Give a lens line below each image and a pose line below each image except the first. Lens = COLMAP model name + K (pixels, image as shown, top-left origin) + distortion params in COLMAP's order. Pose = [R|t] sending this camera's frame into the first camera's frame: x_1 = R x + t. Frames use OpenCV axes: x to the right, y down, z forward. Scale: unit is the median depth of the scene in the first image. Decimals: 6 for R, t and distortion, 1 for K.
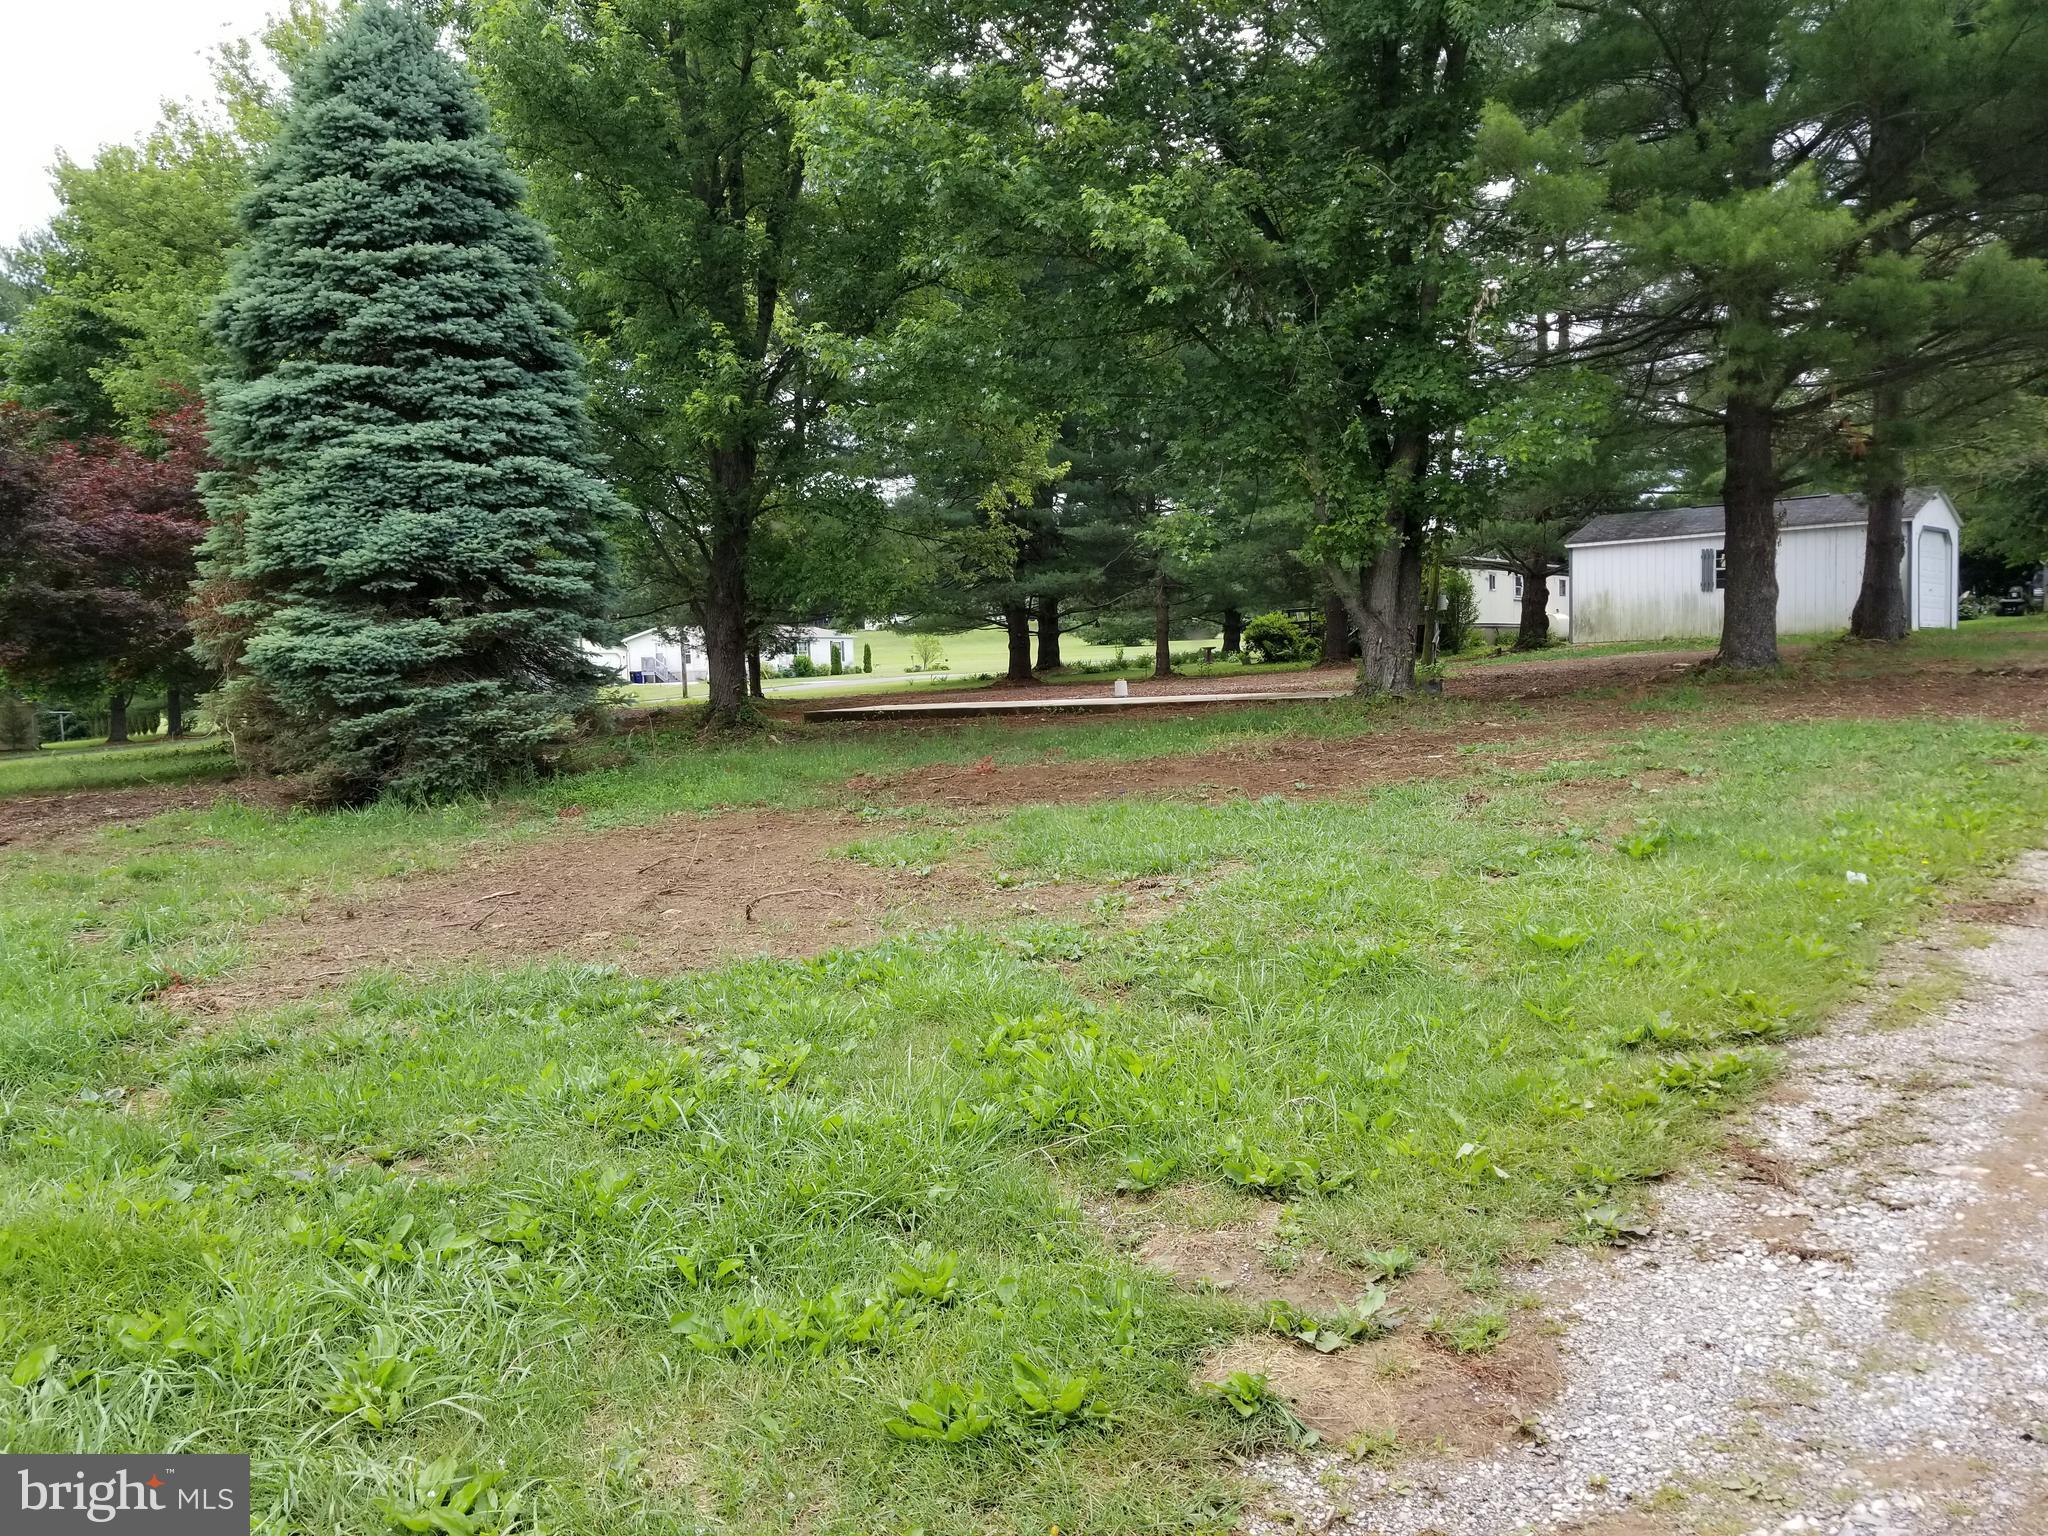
lens RADIAL K [[1523.8, 0, 1024.0], [0, 1523.8, 768.0], [0, 0, 1]] dist [0.050641, -0.096221]
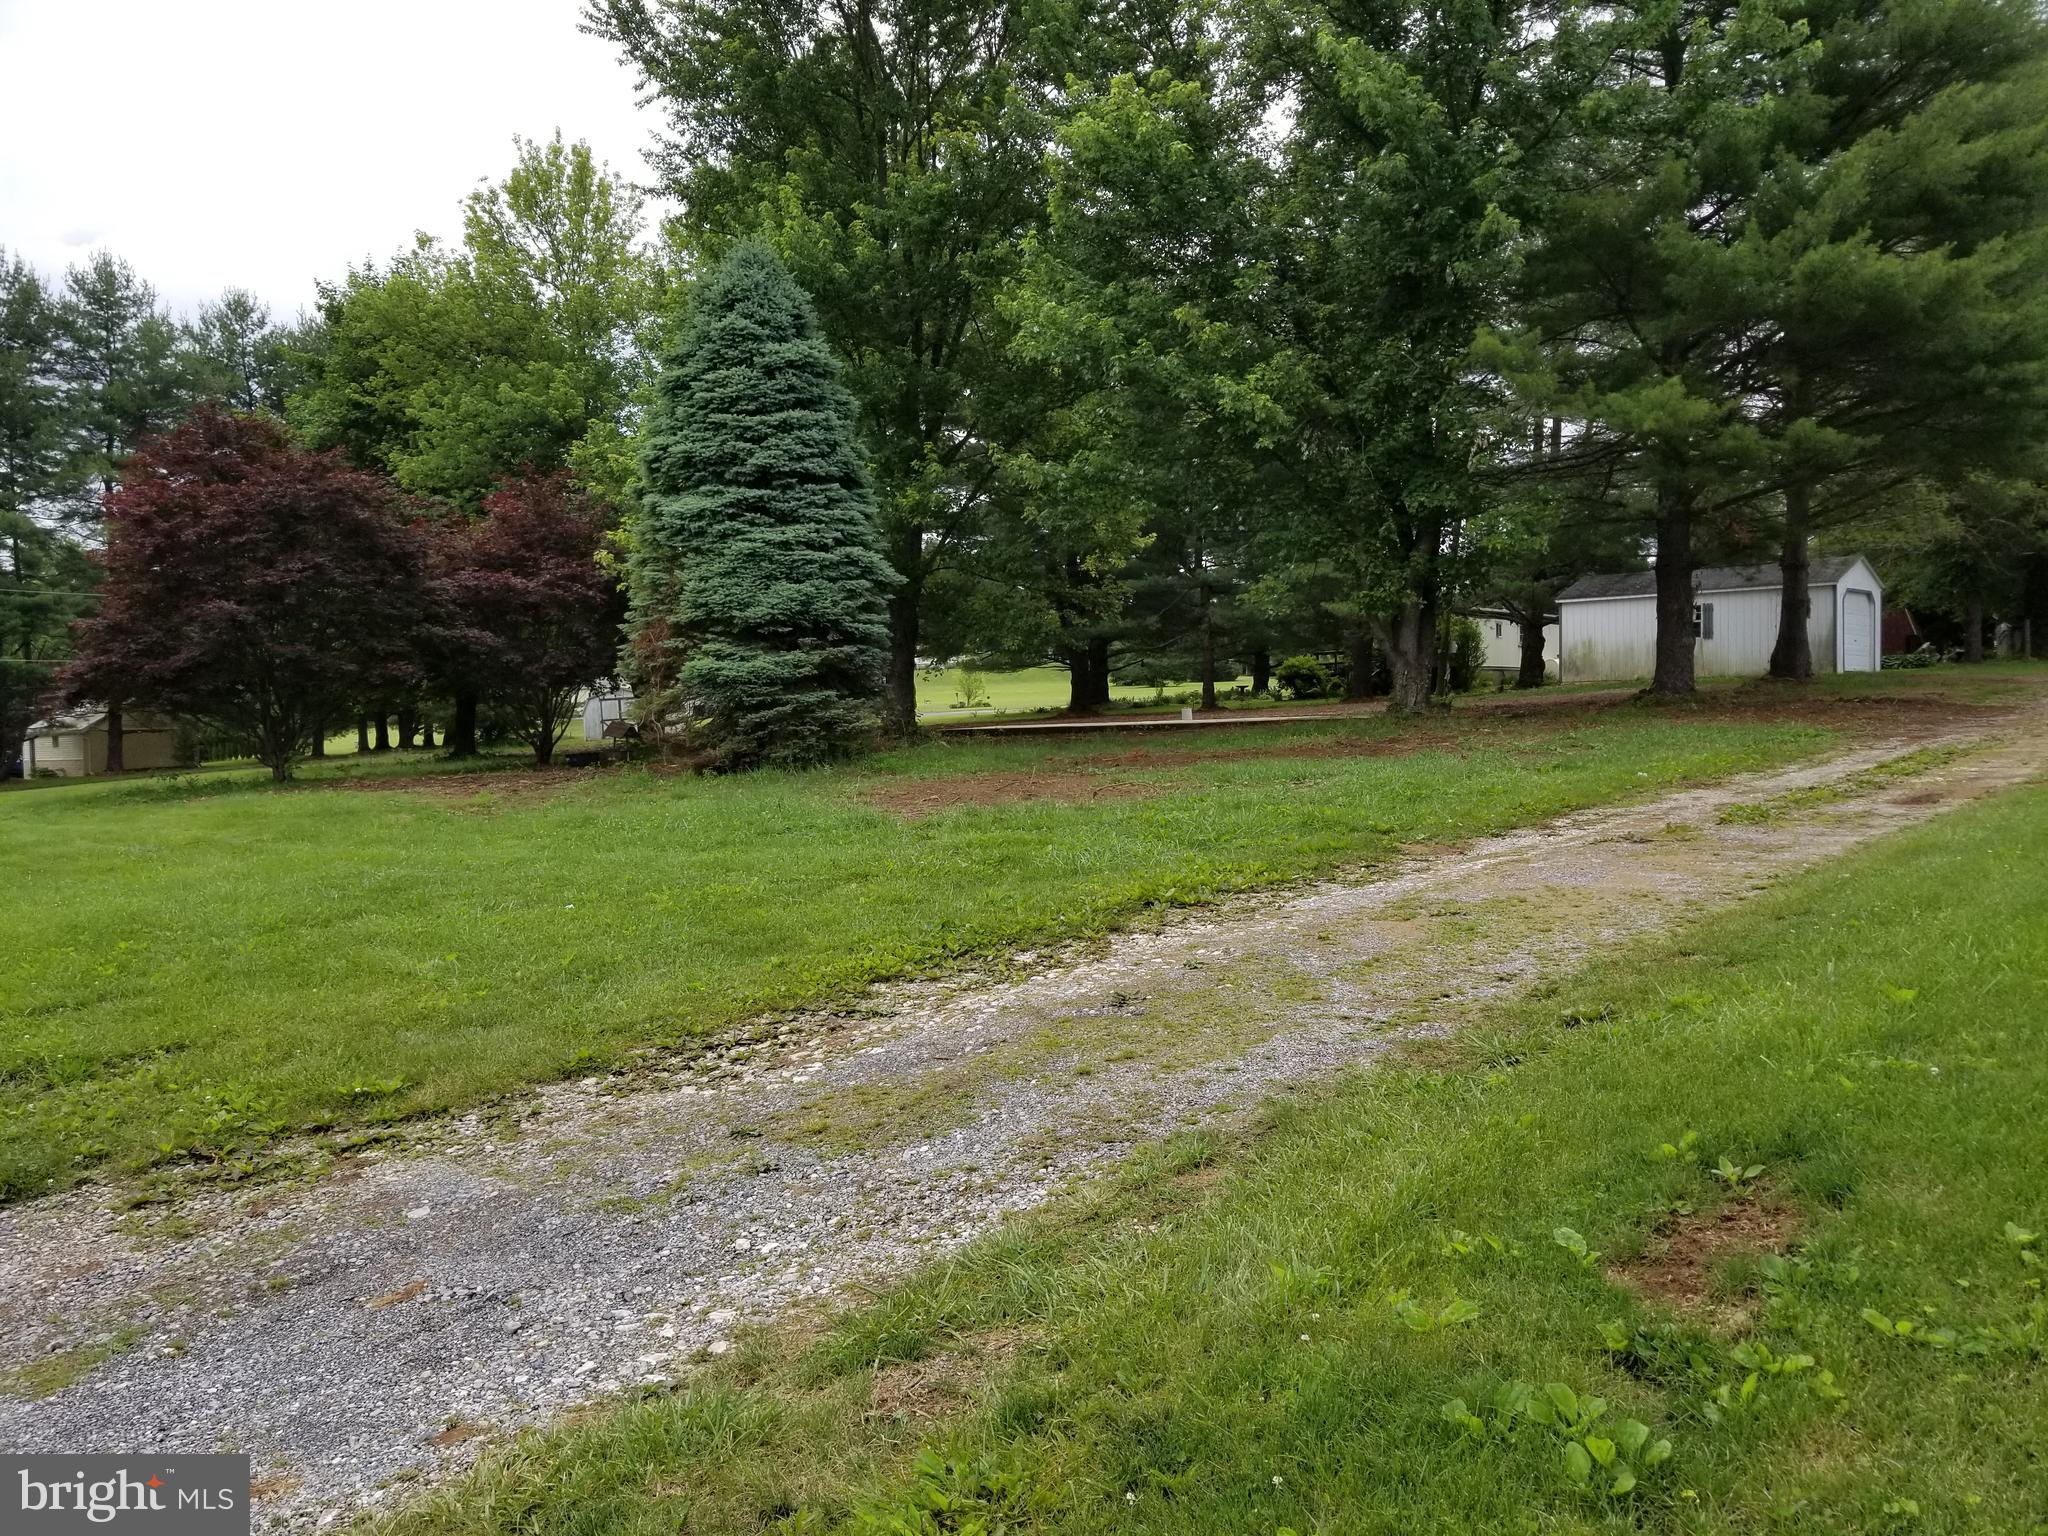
lens RADIAL K [[1538.8, 0, 1002.4], [0, 1538.8, 762.8], [0, 0, 1]] dist [0.079675, -0.152051]
pose [[0.999764, 0.011081, -0.018699, -0.140236], [-0.011659, 0.999447, -0.031129, 0.060753], [0.018344, 0.031339, 0.999340, -0.542703]]
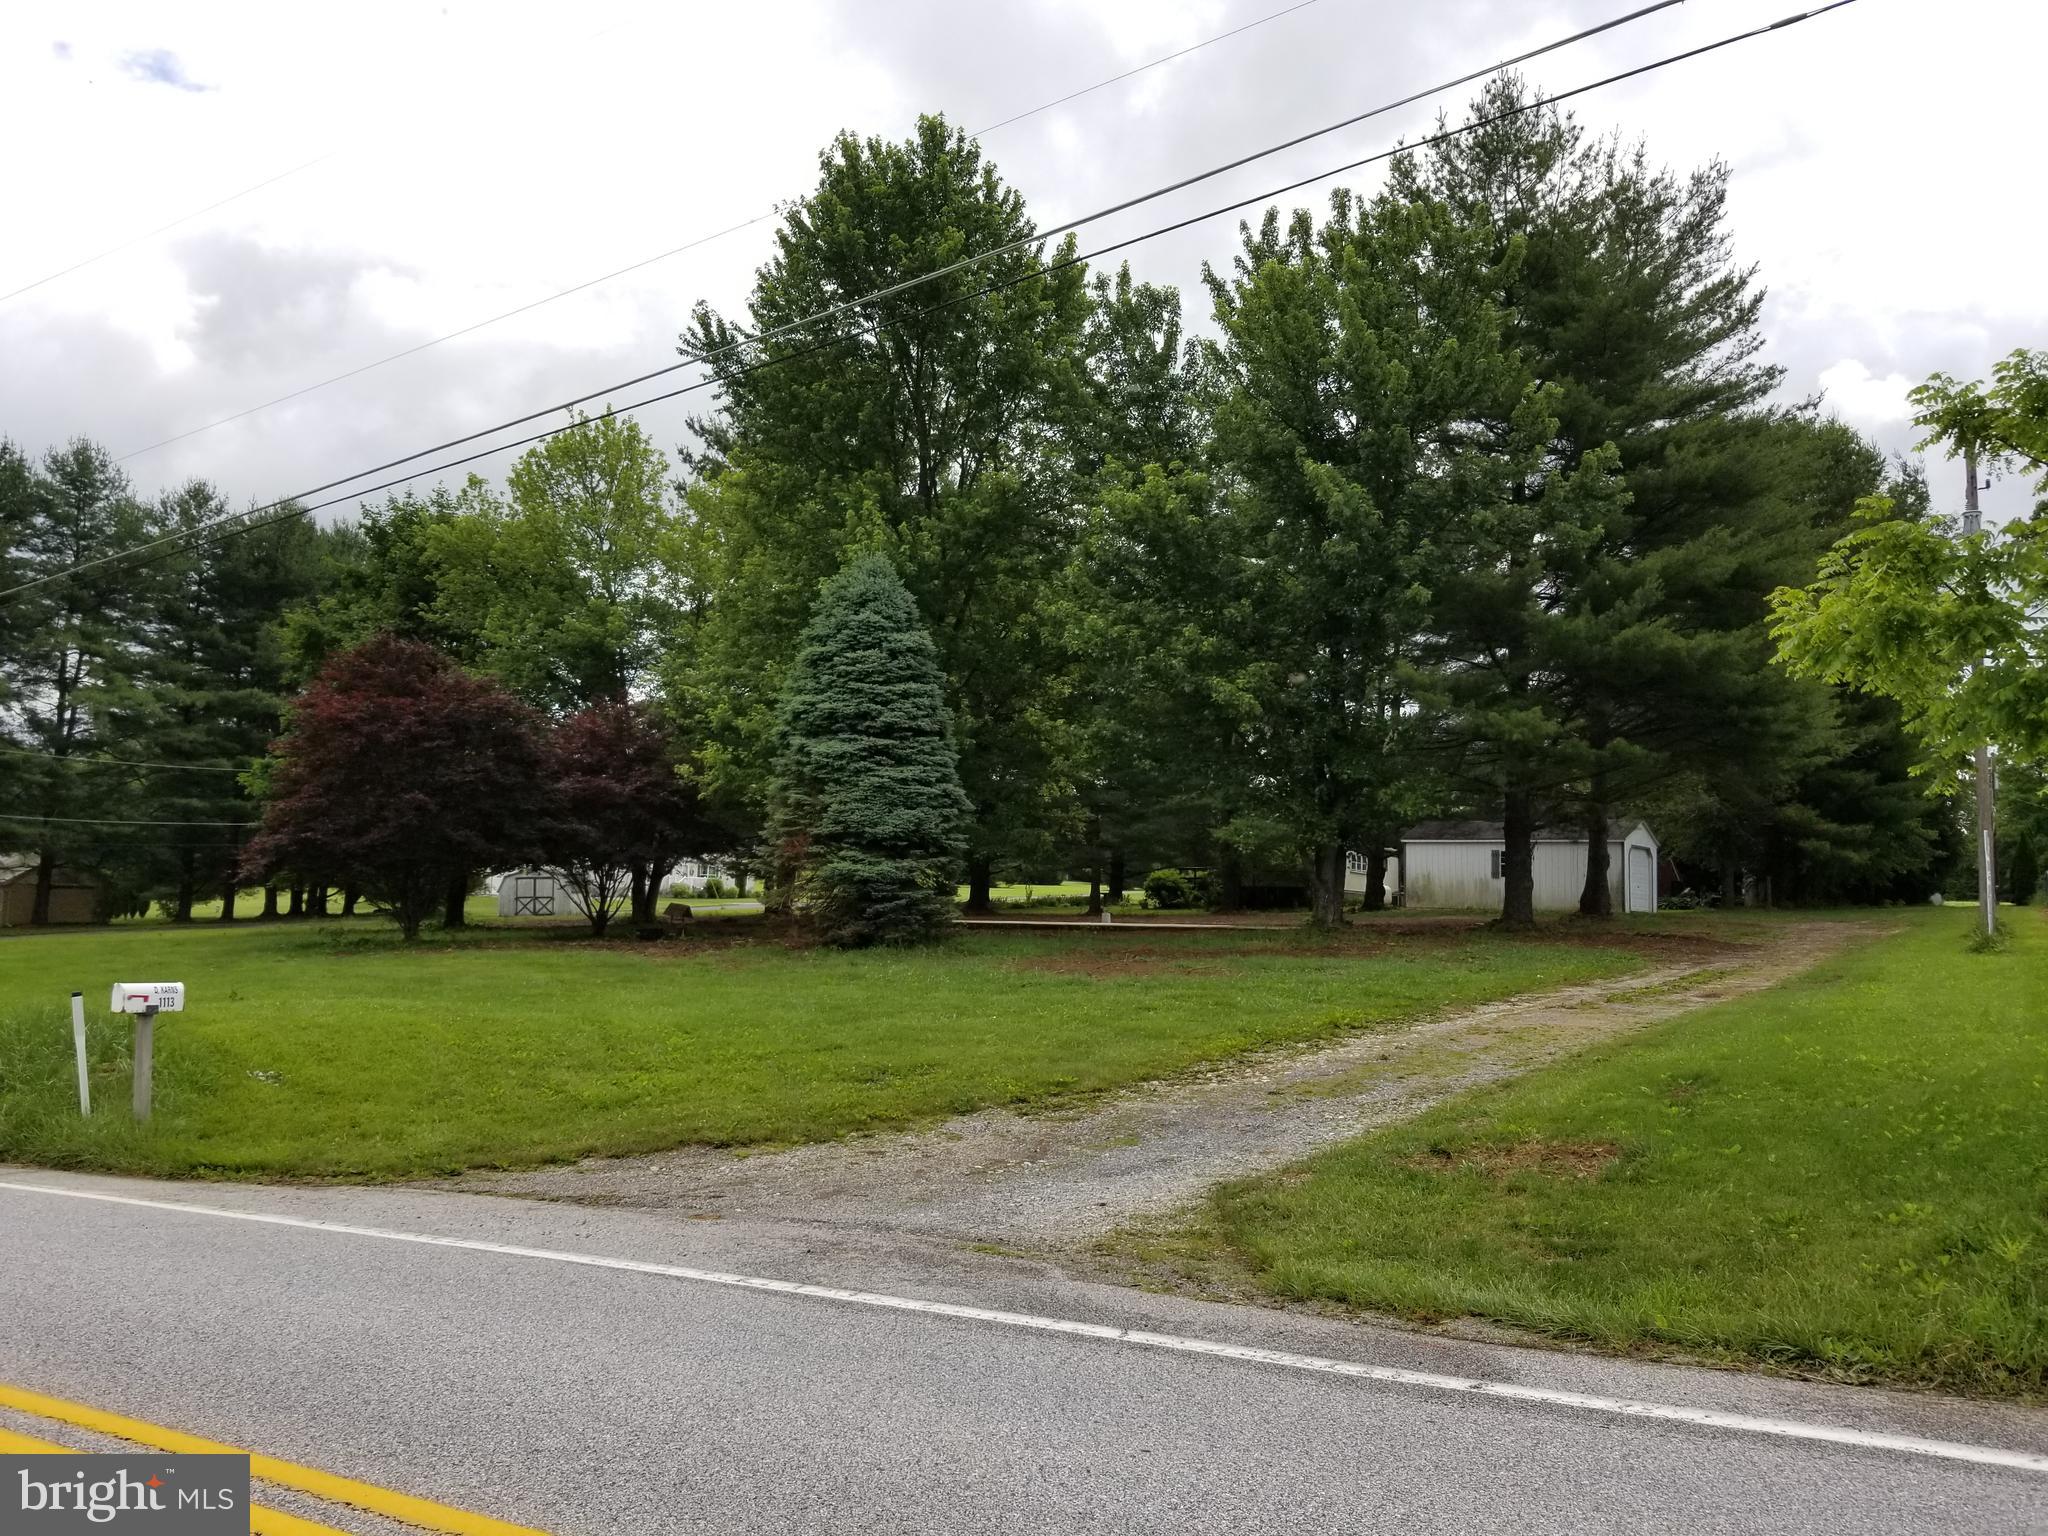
lens RADIAL K [[1552.2, 0, 970.4], [0, 1552.2, 764.2], [0, 0, 1]] dist [0.124224, -0.285721]
pose [[0.993636, 0.067333, 0.090301, -0.482383], [-0.052387, 0.985934, -0.158715, 0.103831], [-0.099717, 0.152974, 0.983186, -1.084014]]
